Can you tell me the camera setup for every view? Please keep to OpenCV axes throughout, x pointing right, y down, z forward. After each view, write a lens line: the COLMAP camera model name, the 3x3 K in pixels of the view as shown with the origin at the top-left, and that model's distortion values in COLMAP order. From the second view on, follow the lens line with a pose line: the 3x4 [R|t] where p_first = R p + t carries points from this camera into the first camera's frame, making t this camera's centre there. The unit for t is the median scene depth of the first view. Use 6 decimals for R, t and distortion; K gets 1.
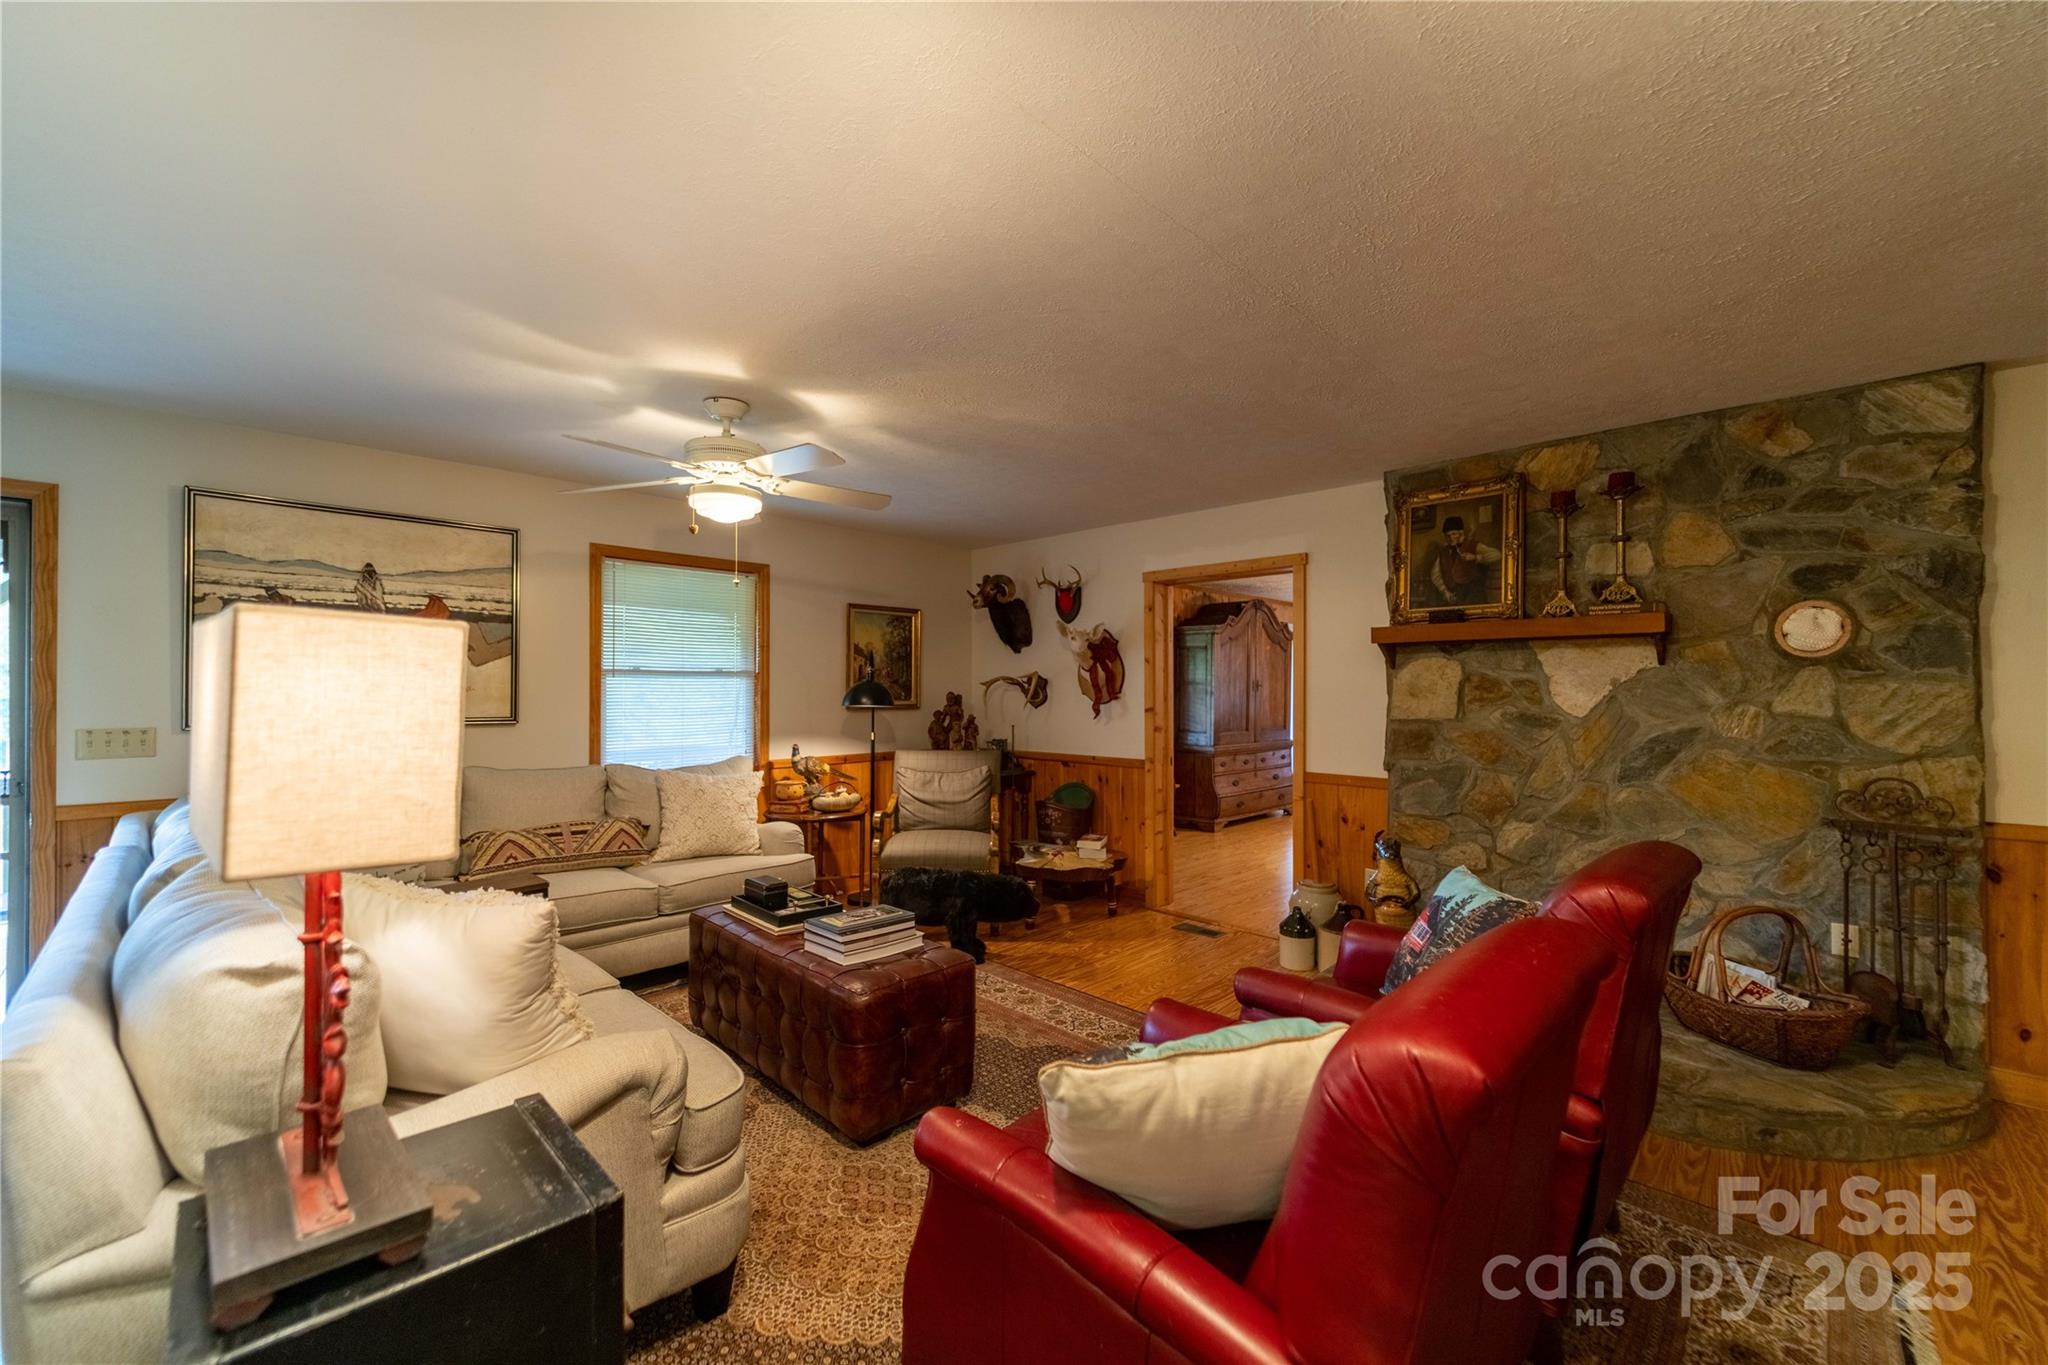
lens RADIAL K [[820.2, 0, 1026.3], [0, 820.2, 687.0], [0, 0, 1]] dist [0.003019, -0.001531]
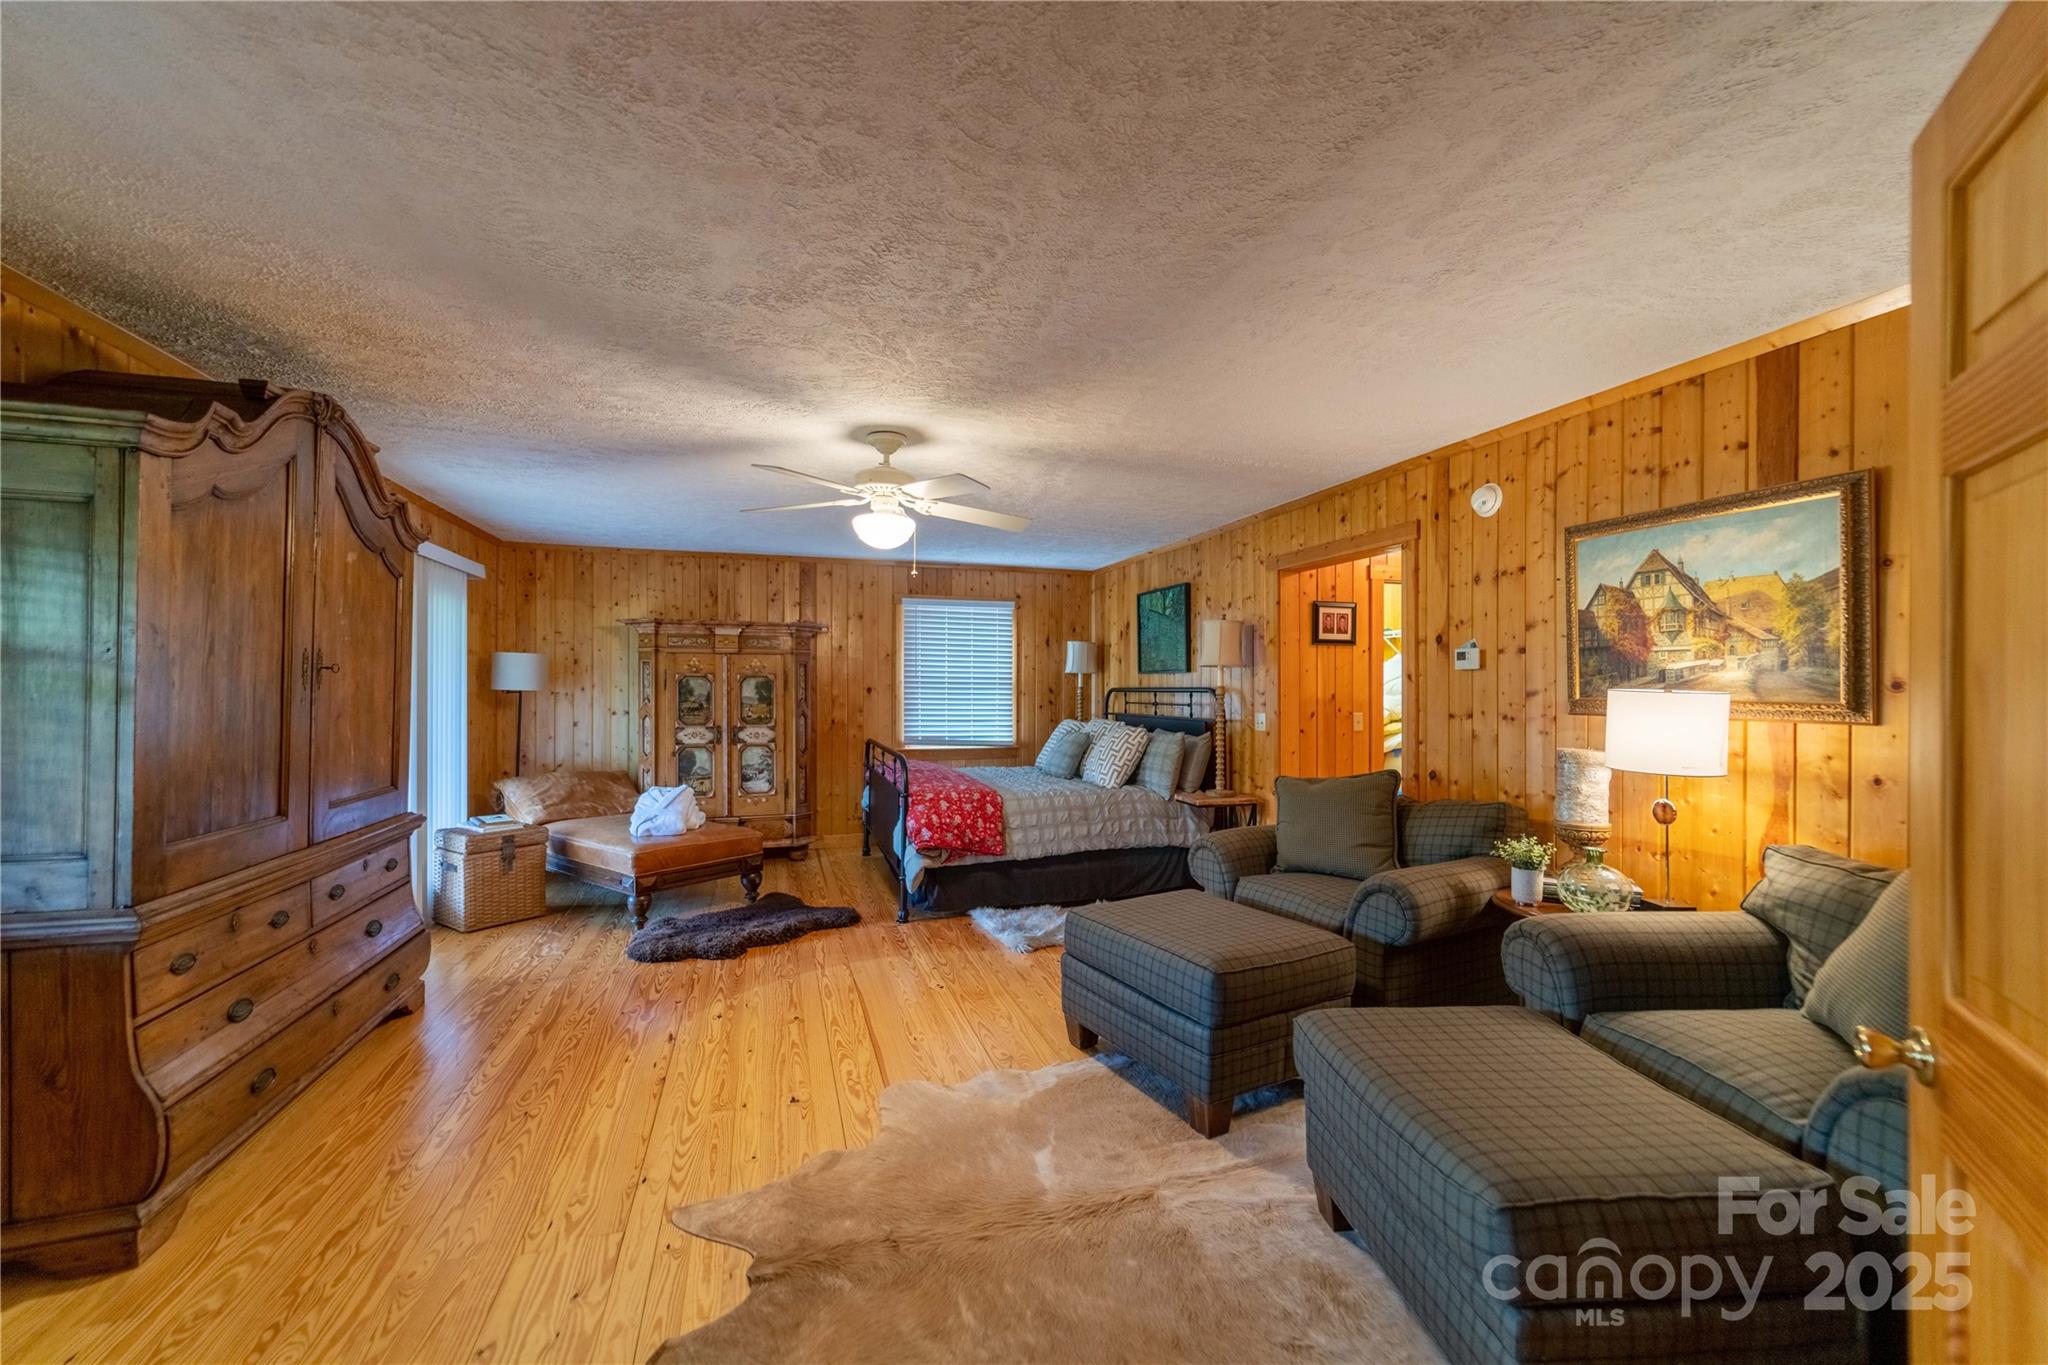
lens RADIAL K [[820.2, 0, 1026.3], [0, 820.2, 687.0], [0, 0, 1]] dist [0.003019, -0.001531]
pose [[0.466871, 0.000756, 0.884325, 0.280543], [-0.004973, 0.999986, 0.001770, 0.008208], [-0.884312, -0.005224, 0.466868, 1.340027]]
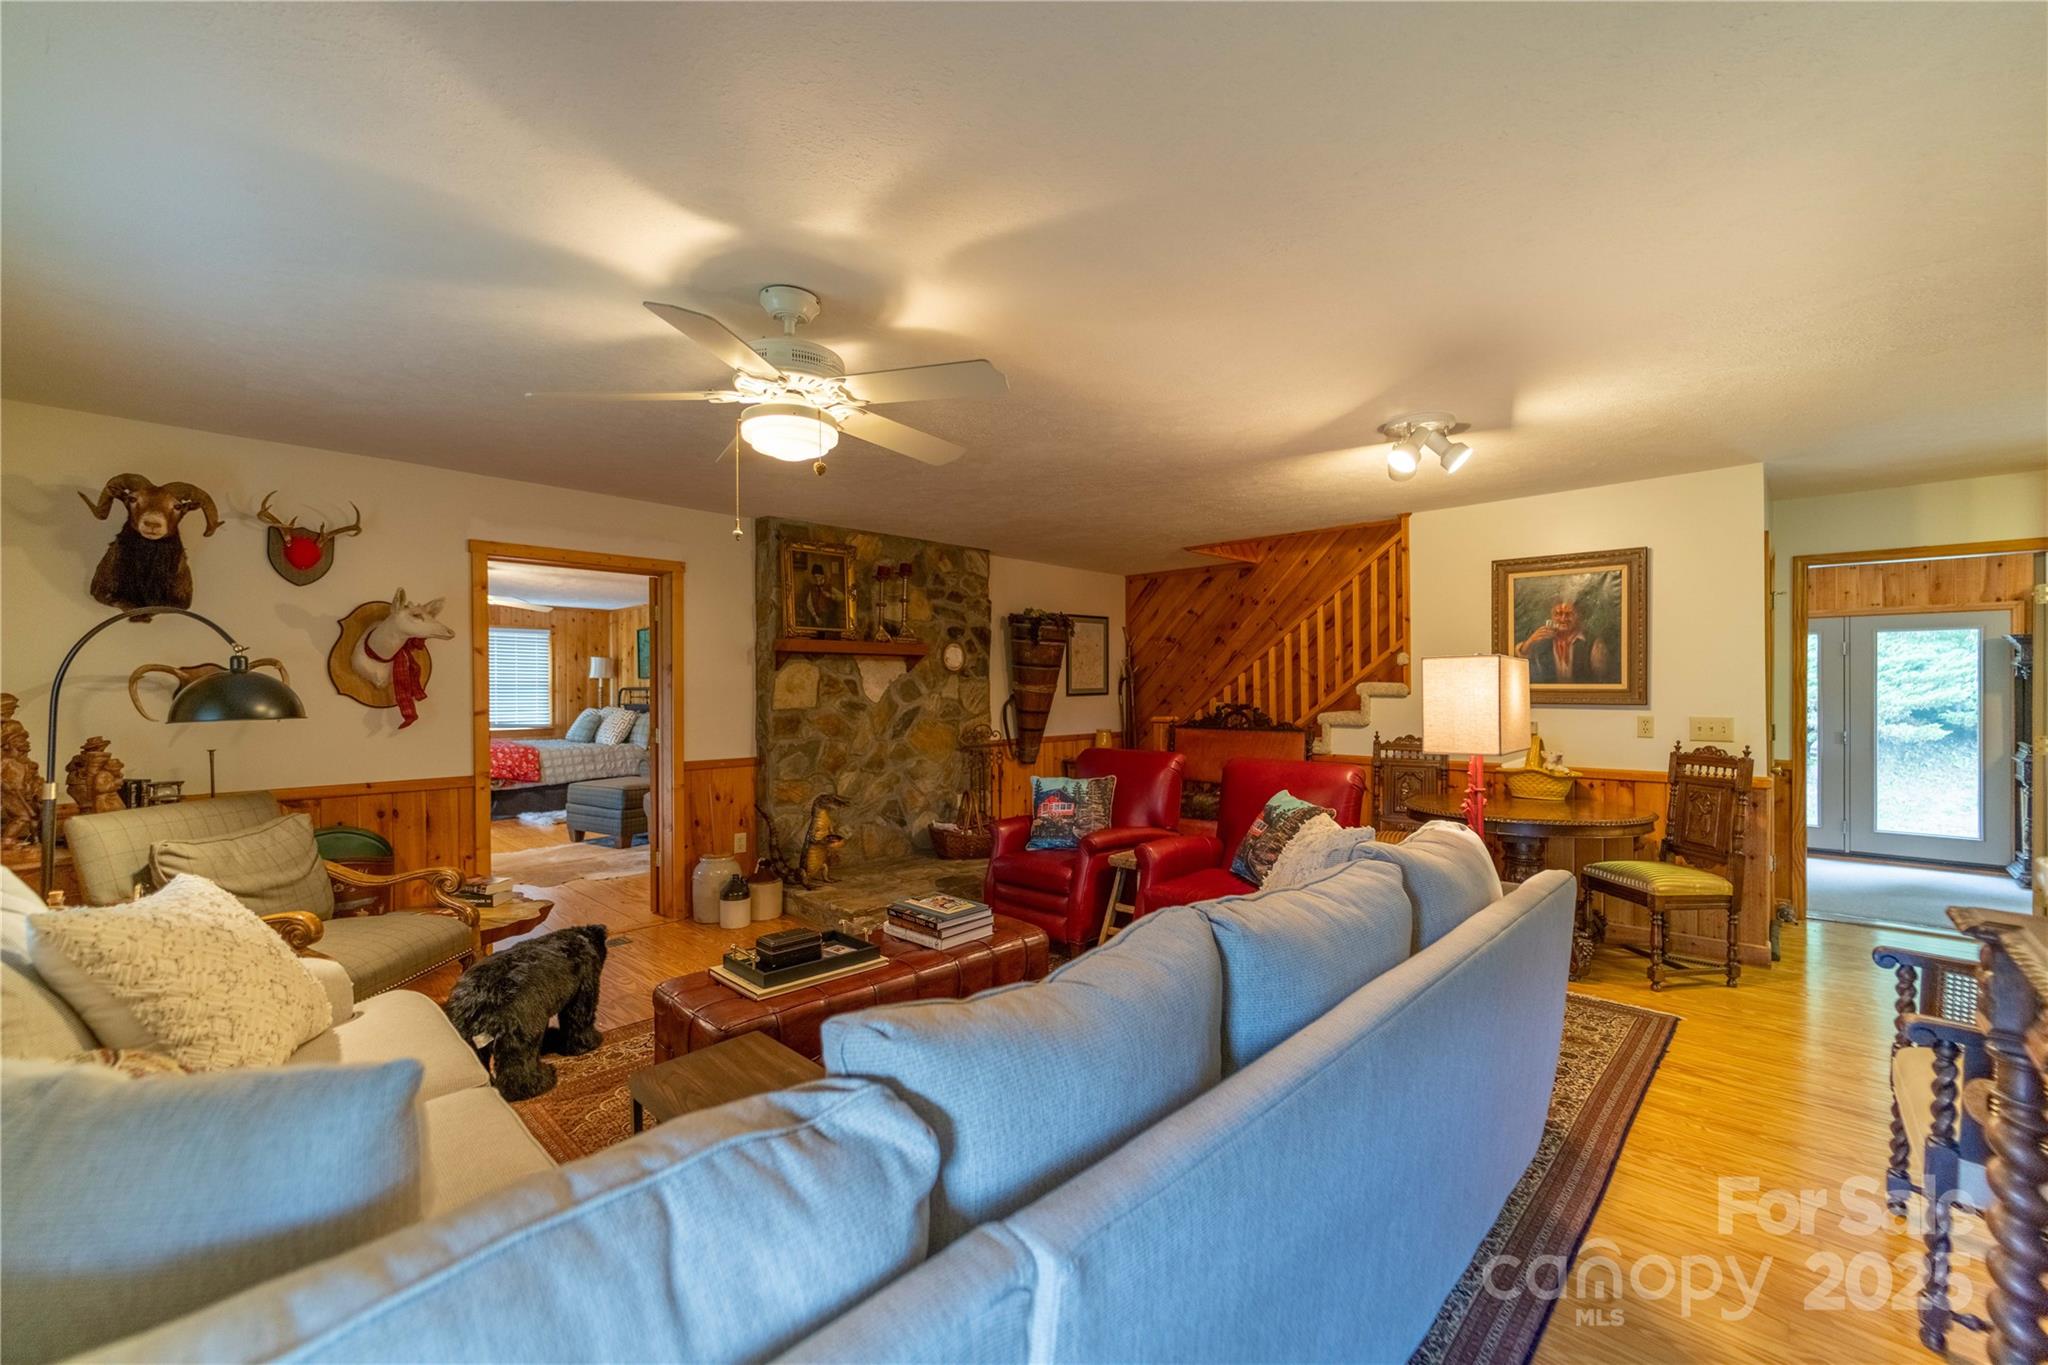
lens RADIAL K [[820.2, 0, 1026.3], [0, 820.2, 687.0], [0, 0, 1]] dist [0.003019, -0.001531]
pose [[-0.008485, -0.003516, 0.999958, -0.886489], [-0.000751, 0.999994, 0.003509, -0.000906], [-0.999964, -0.000721, -0.008488, 0.640698]]
